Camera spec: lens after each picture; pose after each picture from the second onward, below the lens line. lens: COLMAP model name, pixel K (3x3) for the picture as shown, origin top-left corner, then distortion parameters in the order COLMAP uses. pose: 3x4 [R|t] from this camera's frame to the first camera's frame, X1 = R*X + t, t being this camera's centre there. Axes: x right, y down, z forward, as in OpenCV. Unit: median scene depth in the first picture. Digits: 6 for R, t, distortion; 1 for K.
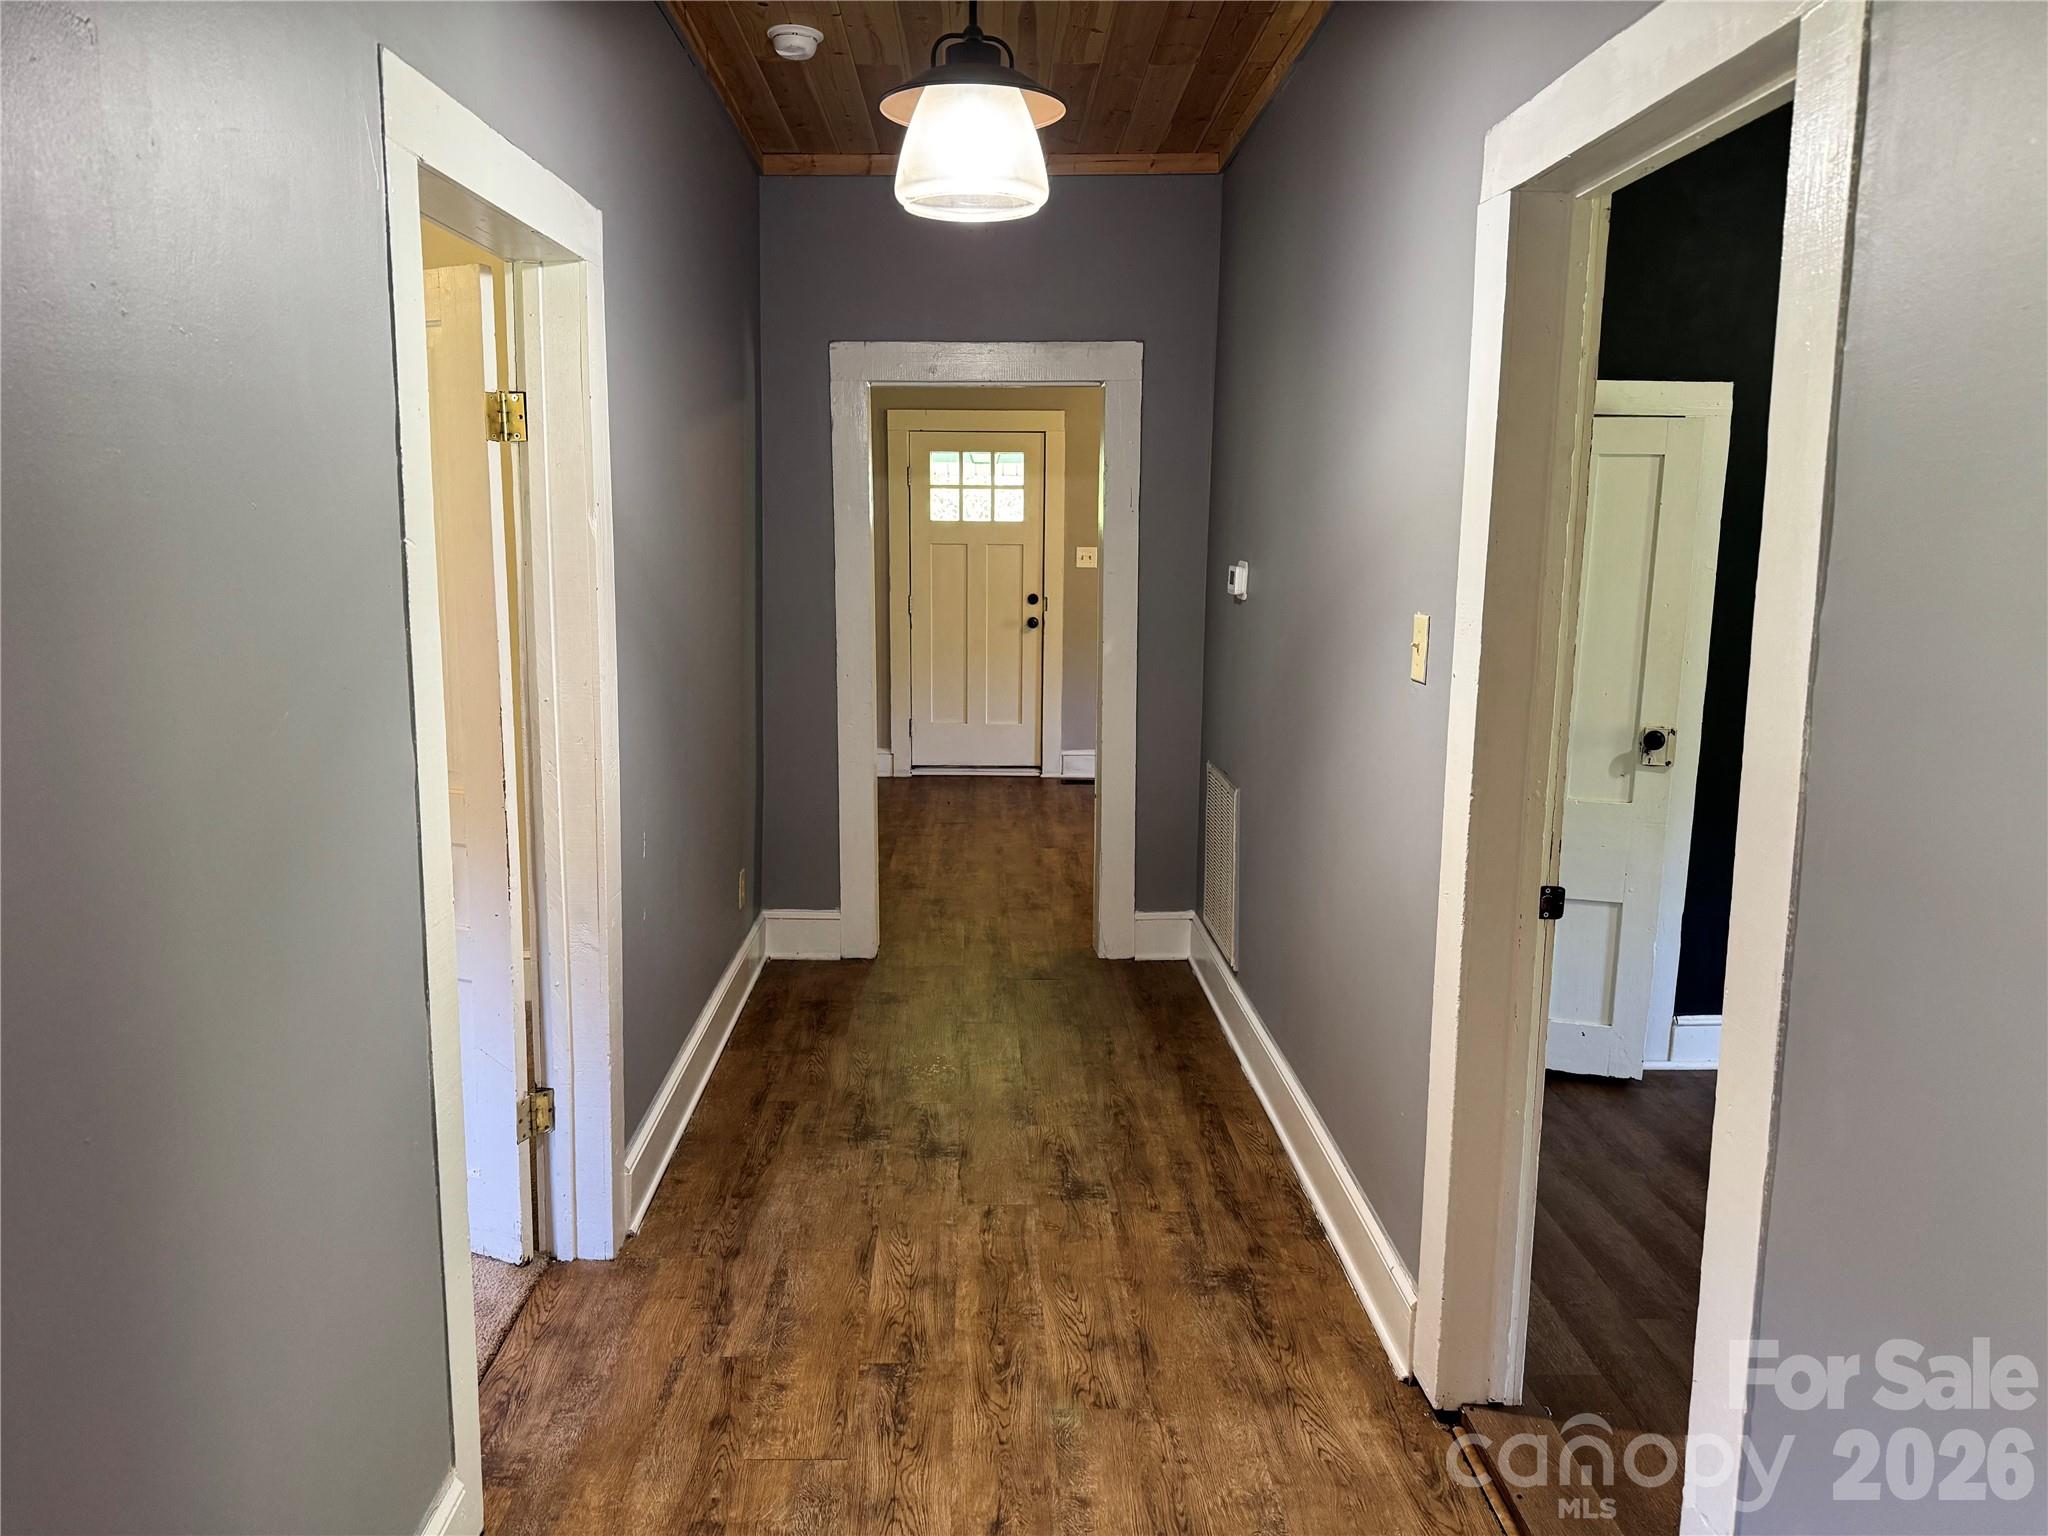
lens RADIAL K [[1443.3, 0, 1039.7], [0, 1443.3, 758.5], [0, 0, 1]] dist [0.064157, -0.091205]
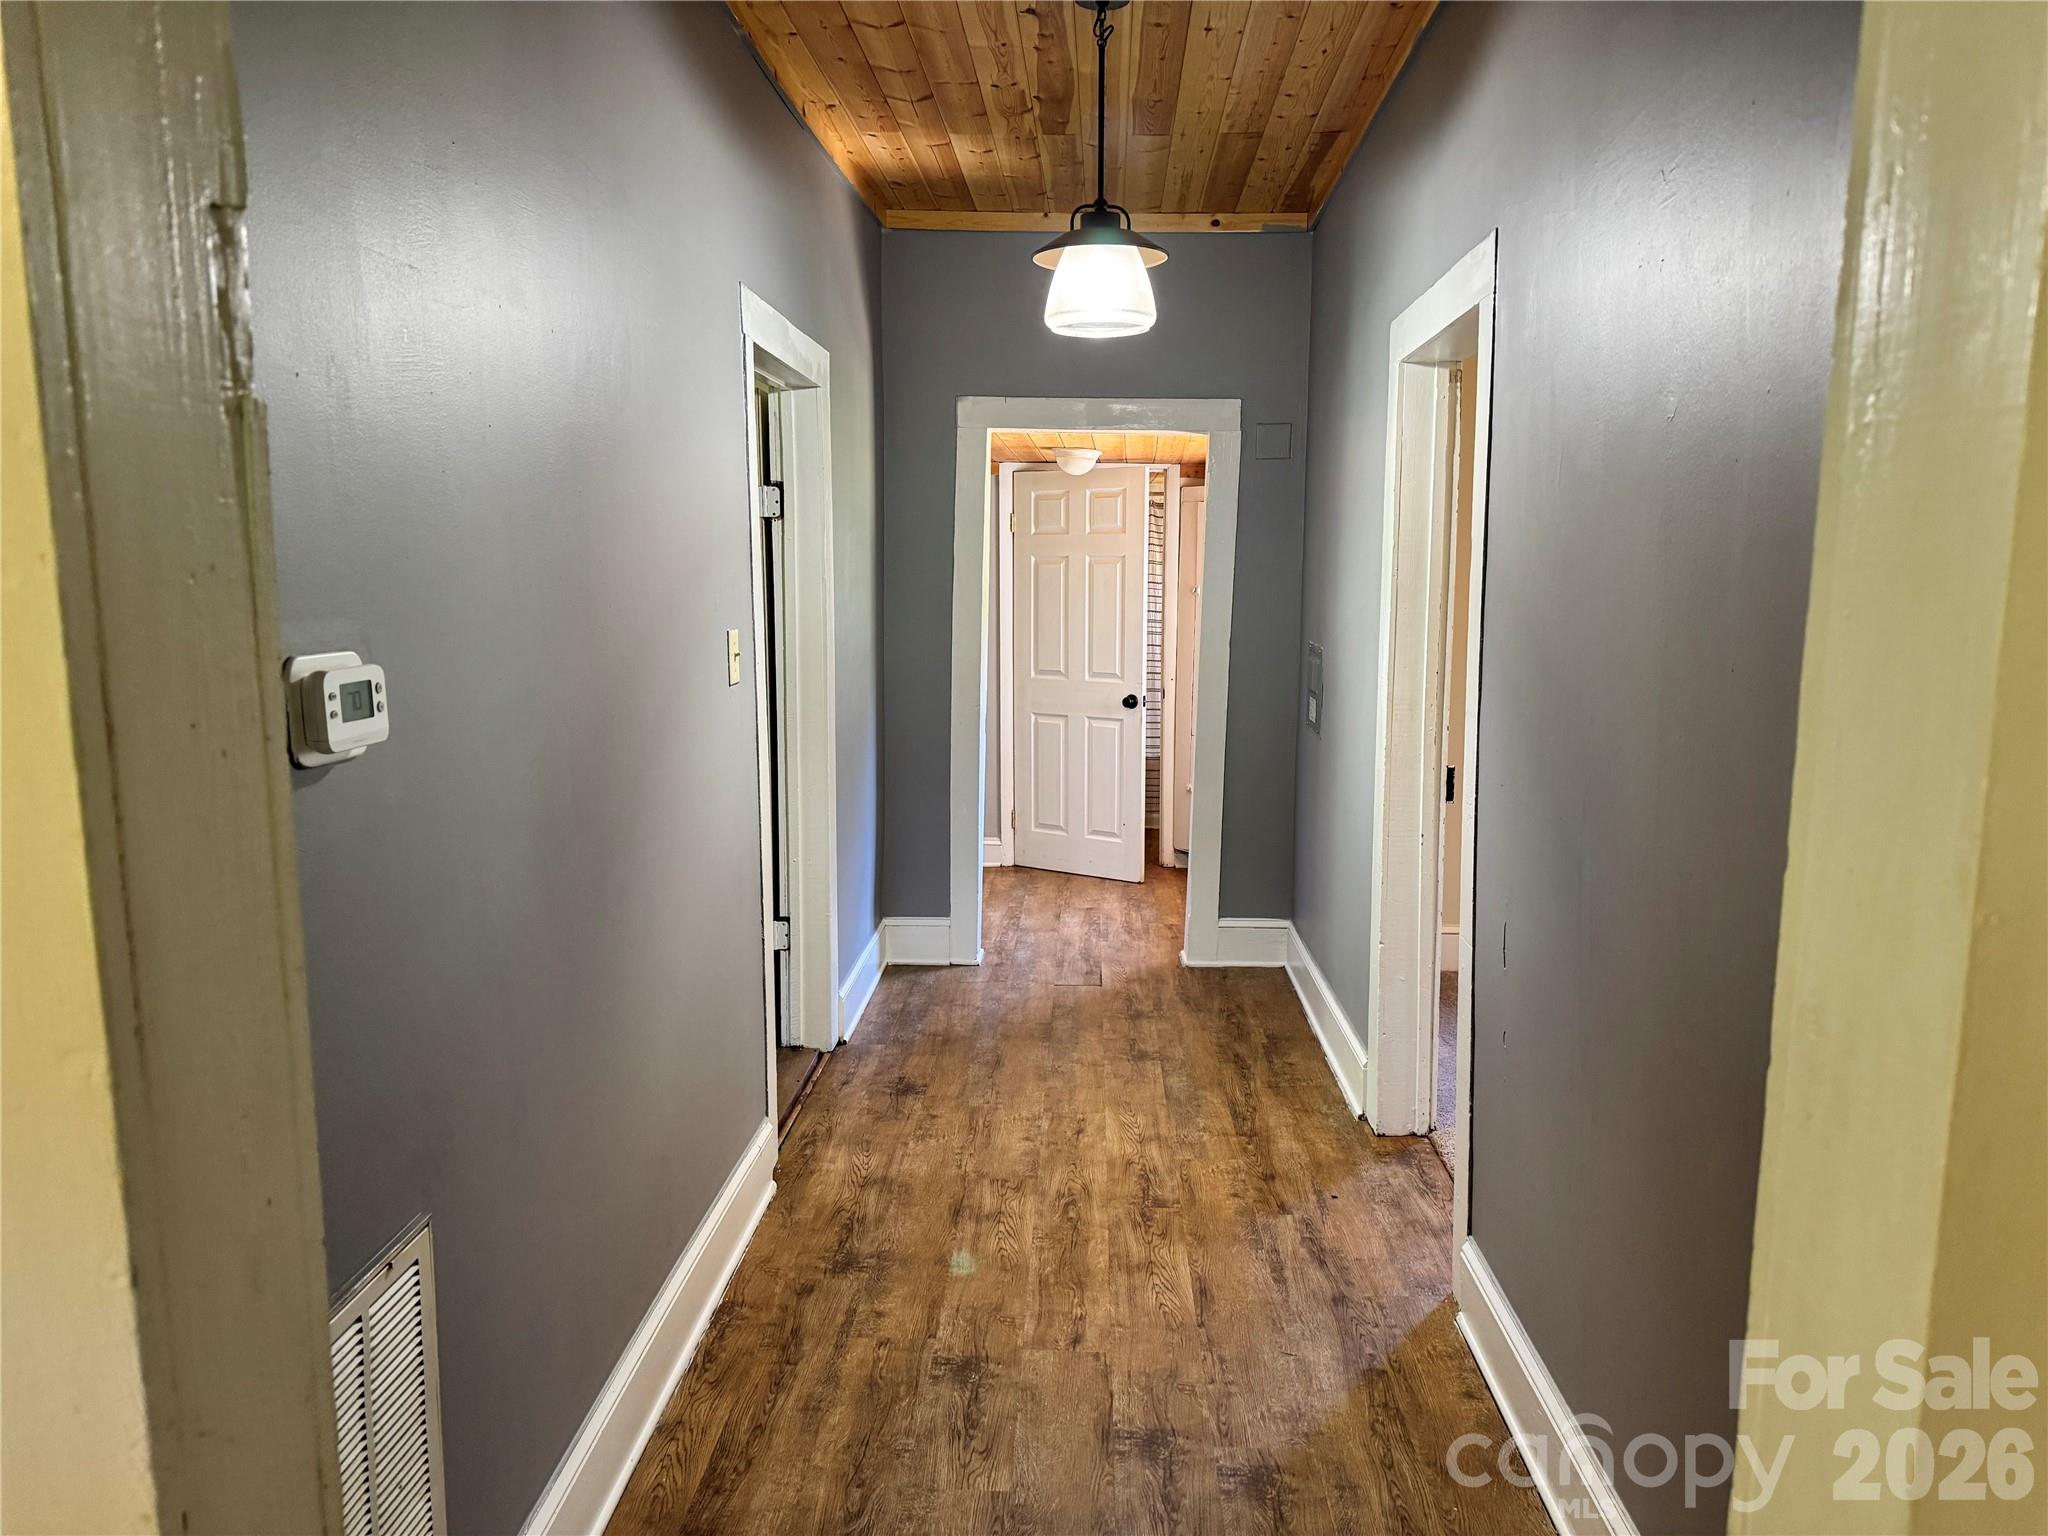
lens RADIAL K [[1443.3, 0, 1013.2], [0, 1443.3, 758.3], [0, 0, 1]] dist [0.064157, -0.091205]
pose [[-0.994963, -0.015374, 0.099056, -0.083474], [0.014131, 0.956792, 0.290431, -0.292132], [-0.099241, 0.290368, -0.951755, 1.828327]]
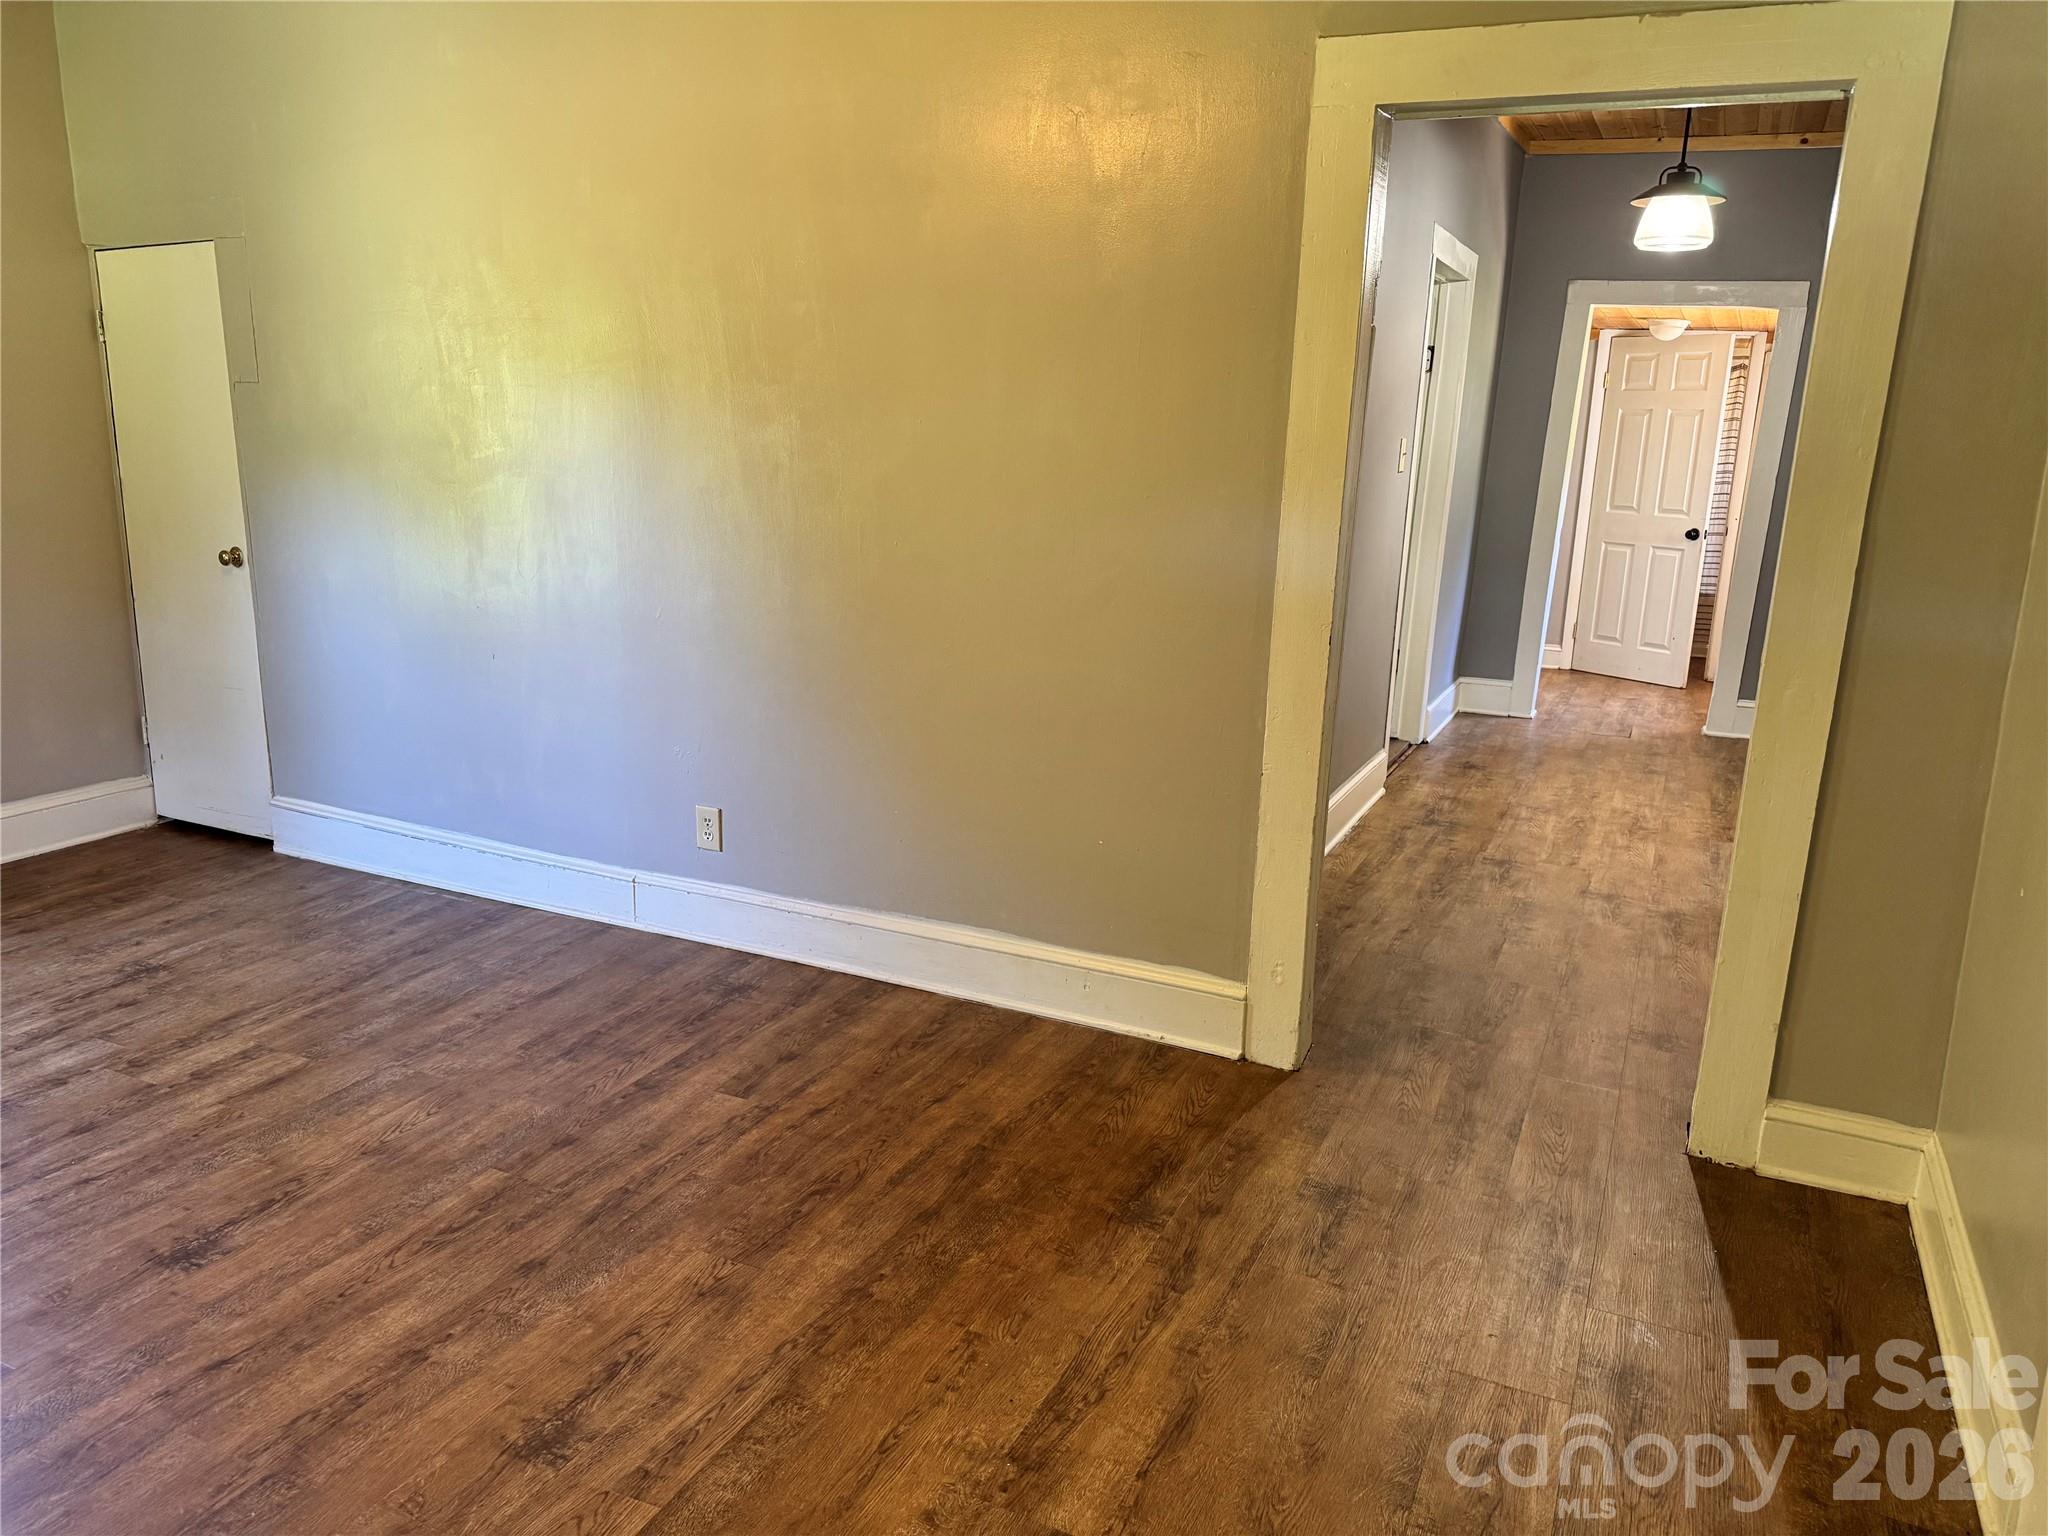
lens RADIAL K [[1443.3, 0, 994.1], [0, 1443.3, 746.9], [0, 0, 1]] dist [0.064157, -0.091205]
pose [[-0.879130, -0.136404, 0.456646, -0.188763], [0.041583, 0.932558, 0.358617, -0.377003], [-0.474765, 0.334260, -0.814167, 2.585737]]
